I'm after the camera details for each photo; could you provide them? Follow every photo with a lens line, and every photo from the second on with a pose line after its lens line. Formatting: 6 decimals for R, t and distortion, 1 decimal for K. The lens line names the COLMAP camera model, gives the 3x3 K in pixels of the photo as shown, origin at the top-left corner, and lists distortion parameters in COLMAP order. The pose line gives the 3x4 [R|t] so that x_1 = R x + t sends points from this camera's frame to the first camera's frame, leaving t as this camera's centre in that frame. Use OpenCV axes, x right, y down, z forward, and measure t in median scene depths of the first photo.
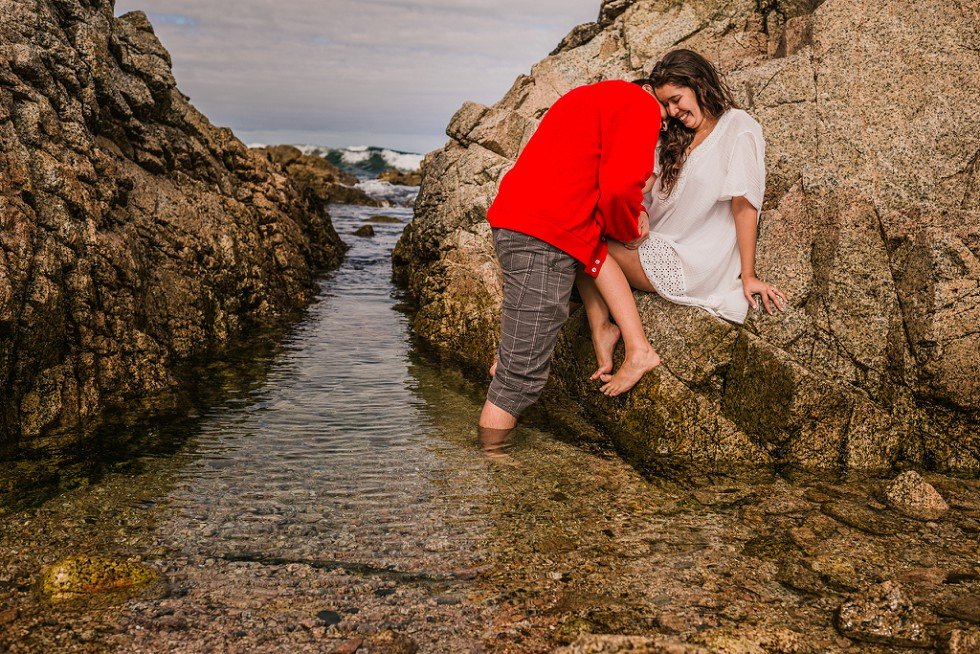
lens RADIAL K [[1012.0, 0, 519.6], [0, 1012.0, 335.6], [0, 0, 1]] dist [-0.044964, 0.000000]
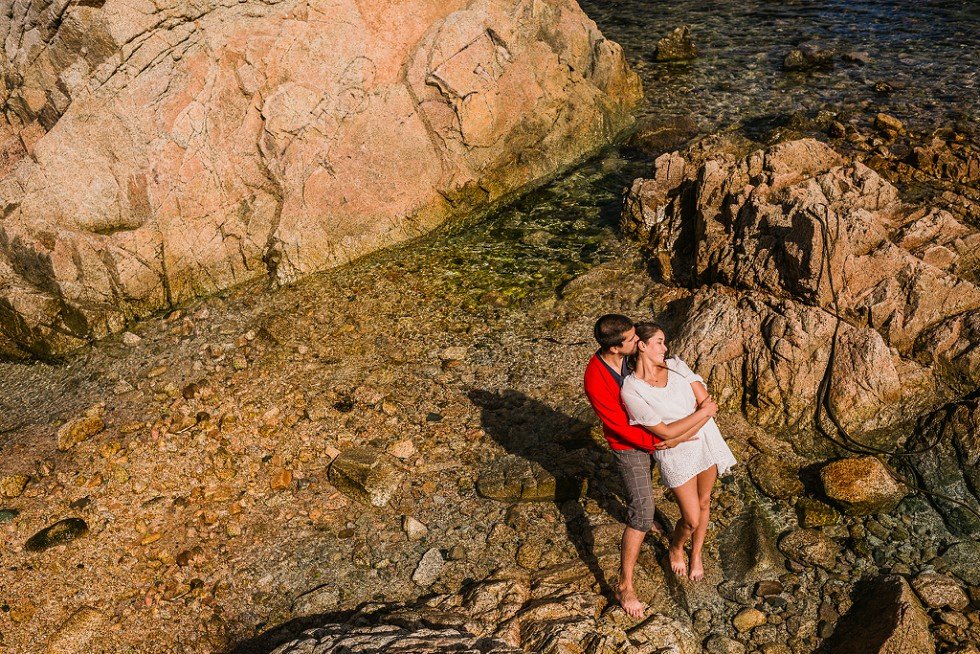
lens RADIAL K [[943.0, 0, 478.0], [0, 943.0, 357.7], [0, 0, 1]] dist [-0.049313, 0.000000]
pose [[0.771947, -0.436403, 0.462223, -0.169626], [0.242310, 0.874231, 0.420721, -0.699080], [-0.587693, -0.212773, 0.780605, -1.841799]]
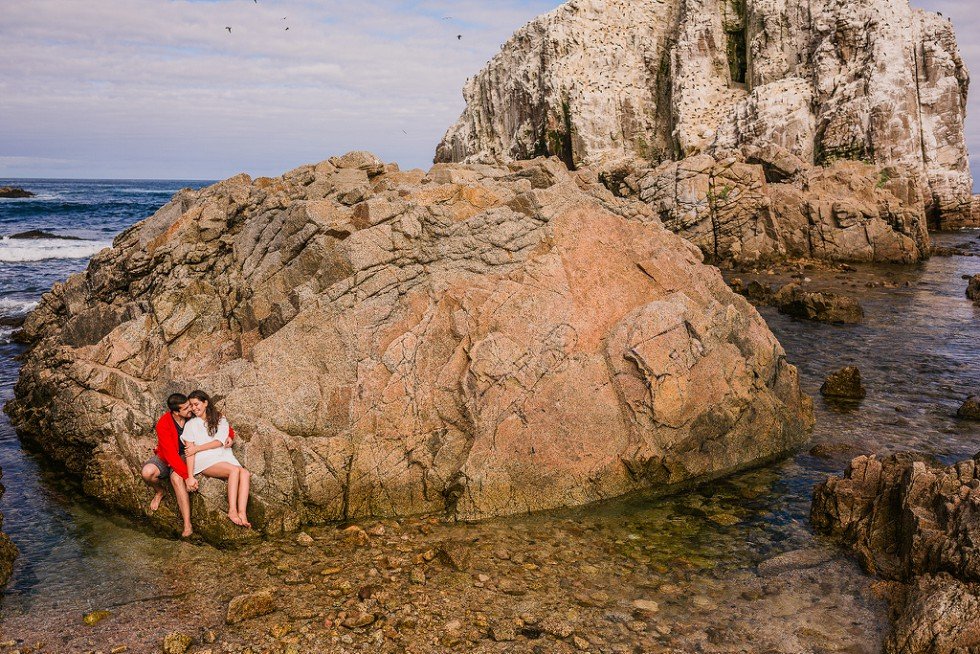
lens RADIAL K [[943.0, 0, 484.0], [0, 943.0, 342.5], [0, 0, 1]] dist [-0.049313, 0.000000]
pose [[0.863752, -0.115227, 0.490566, -0.454527], [0.108539, 0.993197, 0.042180, -0.461135], [-0.492088, 0.016812, 0.870383, -1.678848]]
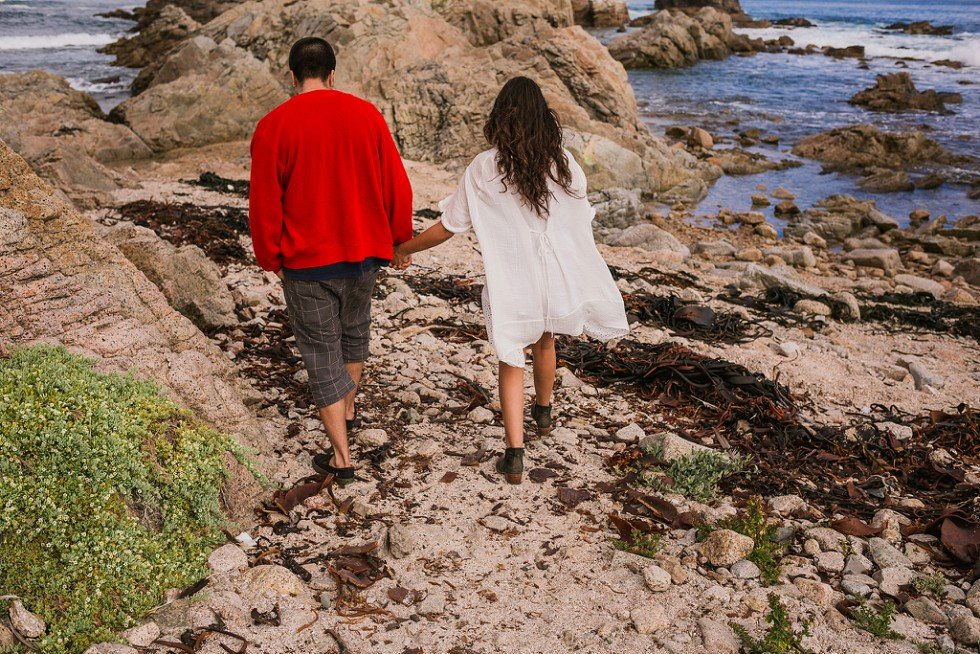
lens RADIAL K [[943.0, 0, 491.8], [0, 943.0, 326.0], [0, 0, 1]] dist [-0.049313, 0.000000]
pose [[0.656597, -0.290454, 0.696073, -5.483688], [0.149449, 0.954680, 0.257391, -0.087485], [-0.739287, -0.064975, 0.670248, -6.009153]]
